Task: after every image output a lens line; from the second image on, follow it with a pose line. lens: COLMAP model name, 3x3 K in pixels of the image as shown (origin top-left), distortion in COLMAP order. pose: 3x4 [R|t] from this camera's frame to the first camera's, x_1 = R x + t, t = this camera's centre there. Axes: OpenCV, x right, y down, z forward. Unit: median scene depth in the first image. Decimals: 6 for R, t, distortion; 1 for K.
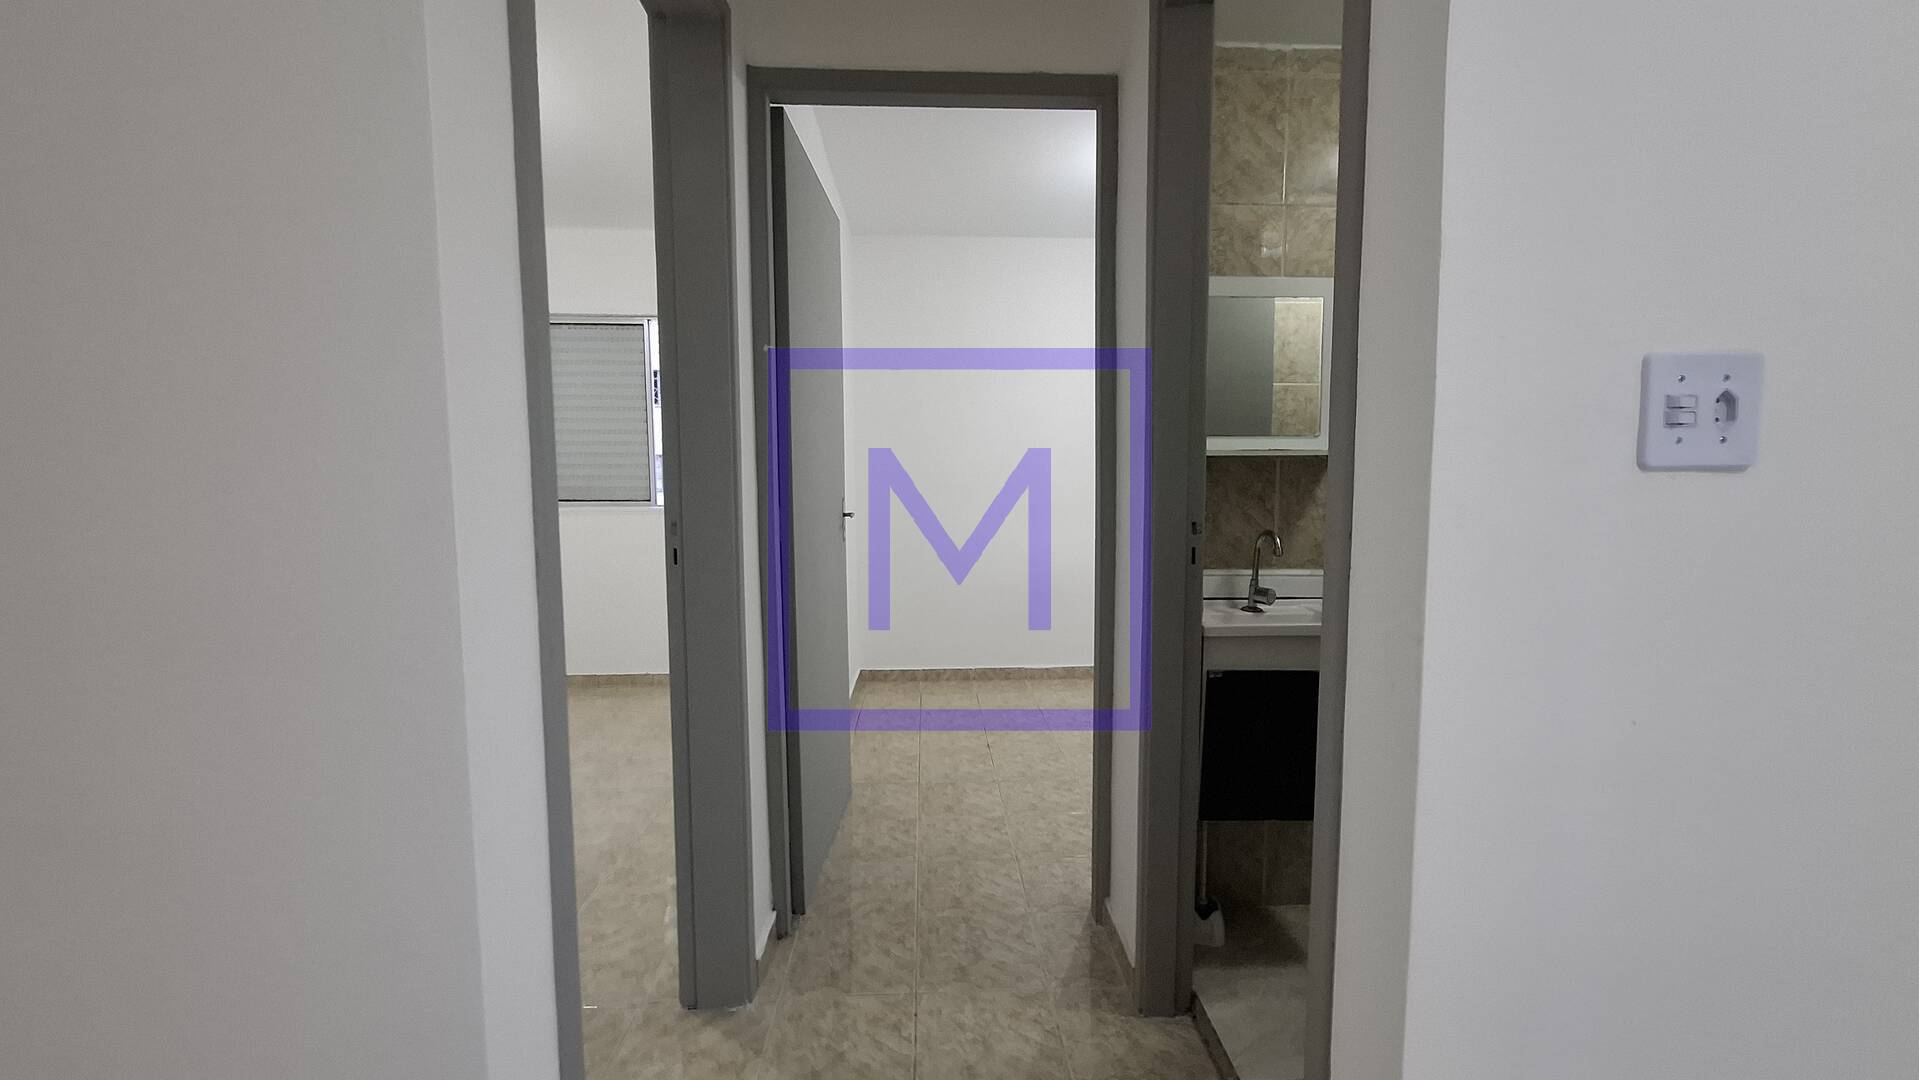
lens RADIAL K [[759.2, 0, 968.8], [0, 759.2, 541.7], [0, 0, 1]] dist [-0.008144, 0.003971]
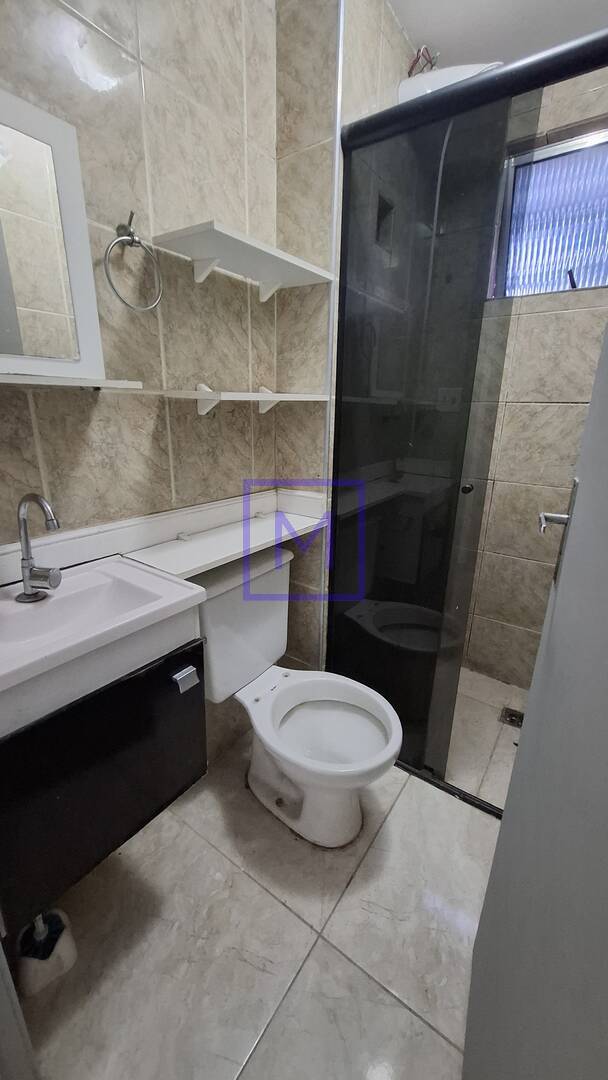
lens RADIAL K [[427.3, 0, 302.2], [0, 427.3, 544.5], [0, 0, 1]] dist [-0.008144, 0.003971]
pose [[0.625521, -0.230403, 0.745412, 0.230725], [0.054152, 0.965919, 0.253118, -0.053568], [-0.778326, -0.117965, 0.616679, 0.519699]]
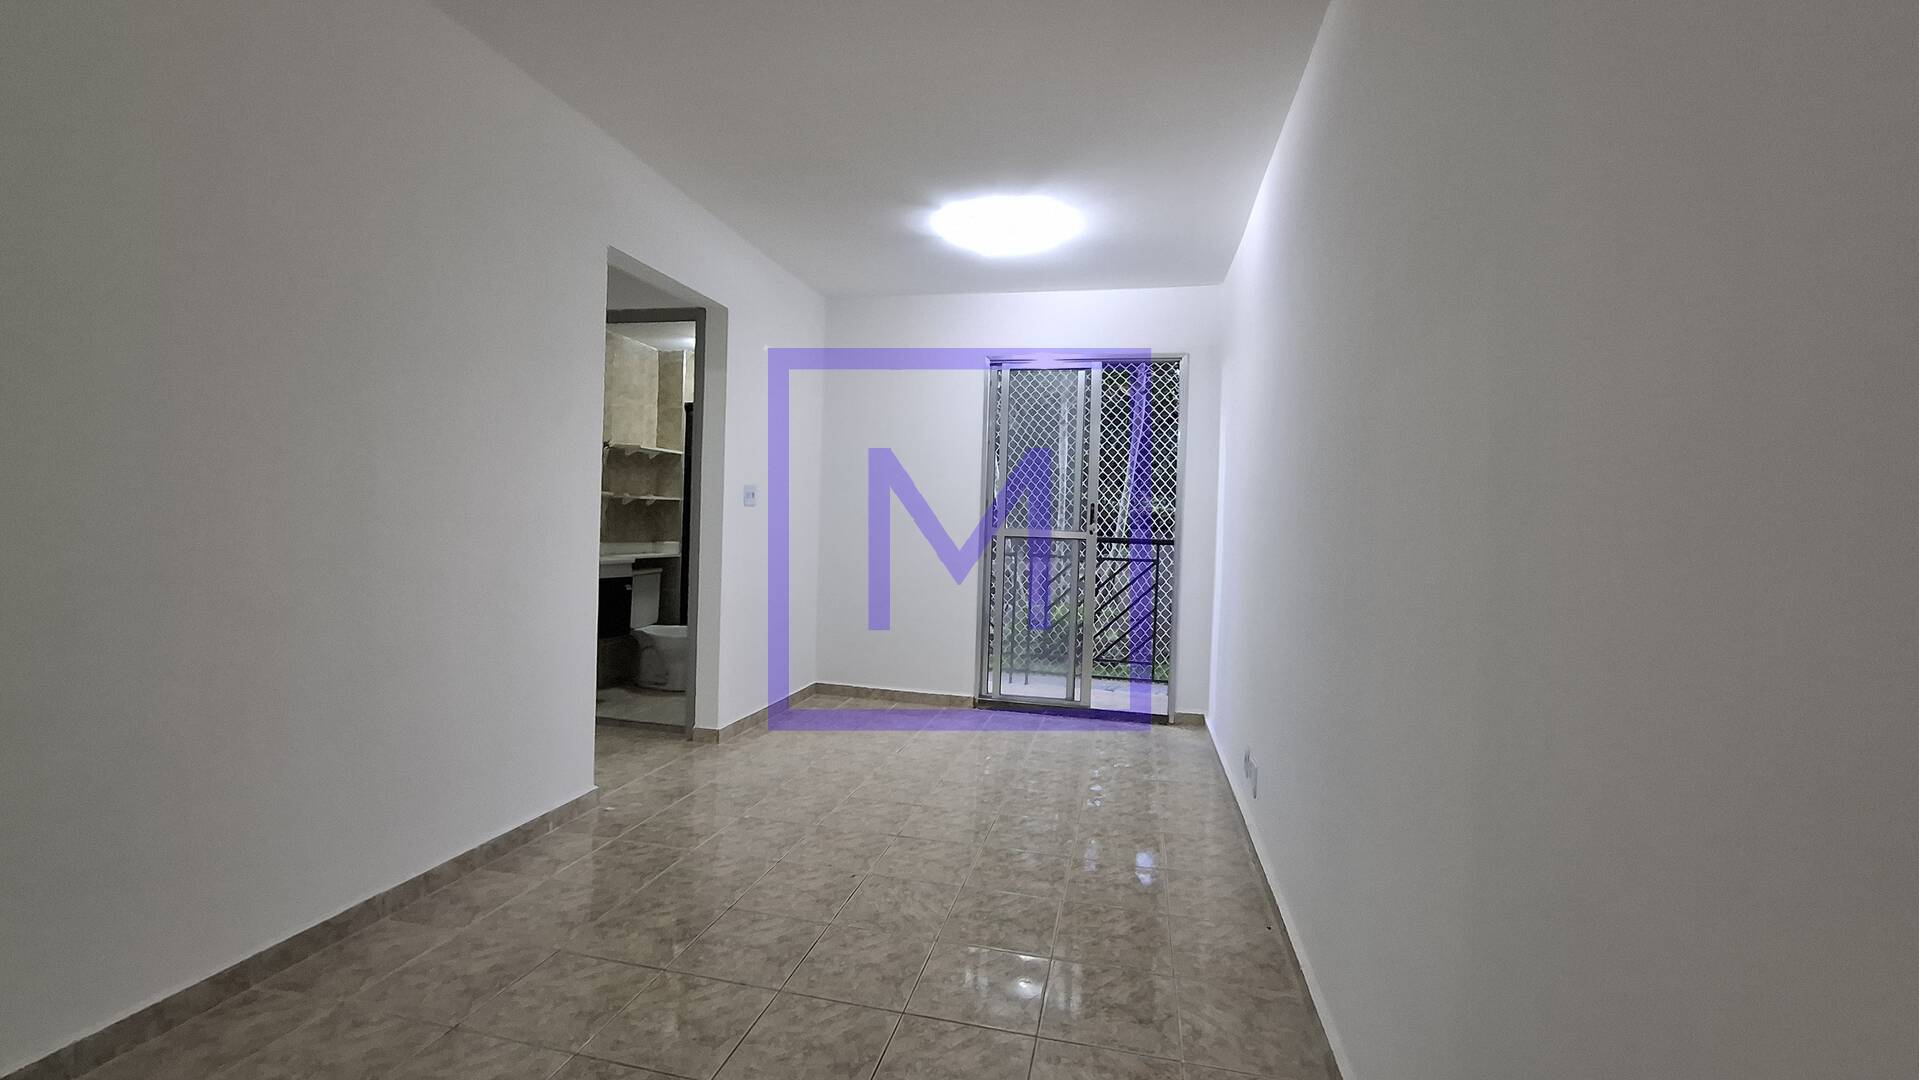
lens RADIAL K [[759.2, 0, 968.8], [0, 759.2, 541.7], [0, 0, 1]] dist [-0.008144, 0.003971]
pose [[0.264193, -0.038874, 0.963686, -1.491528], [0.034137, 0.998938, 0.030938, -0.004329], [-0.963866, 0.024723, 0.265239, -0.746525]]
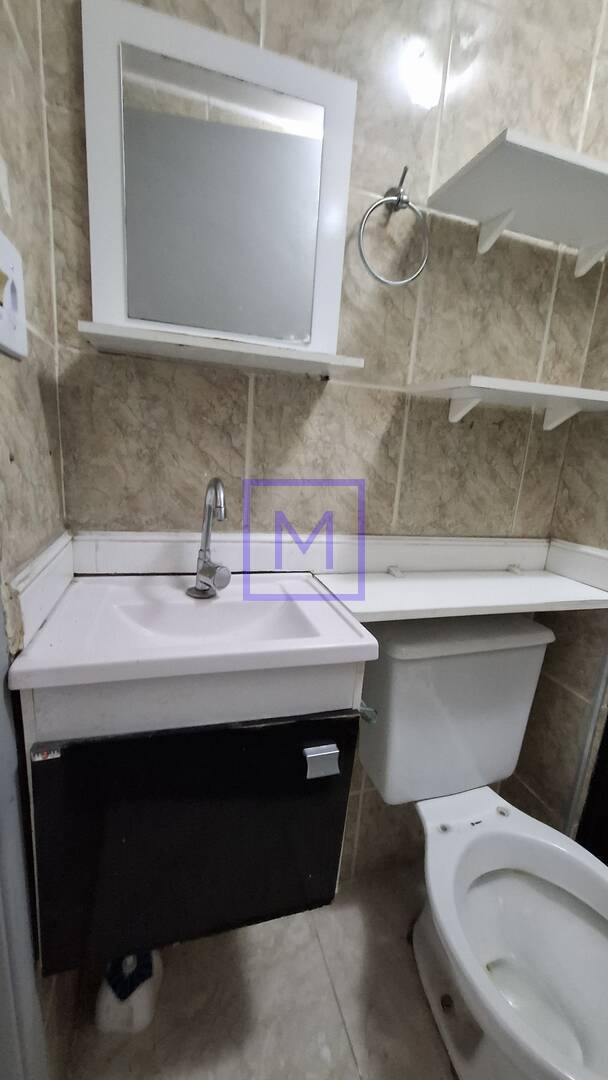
lens RADIAL K [[427.3, 0, 302.2], [0, 427.3, 544.5], [0, 0, 1]] dist [-0.008144, 0.003971]
pose [[0.969047, 0.011100, 0.246627, 0.358198], [-0.045577, 0.989860, 0.134533, -0.010059], [-0.242633, -0.141610, 0.959727, 0.597399]]
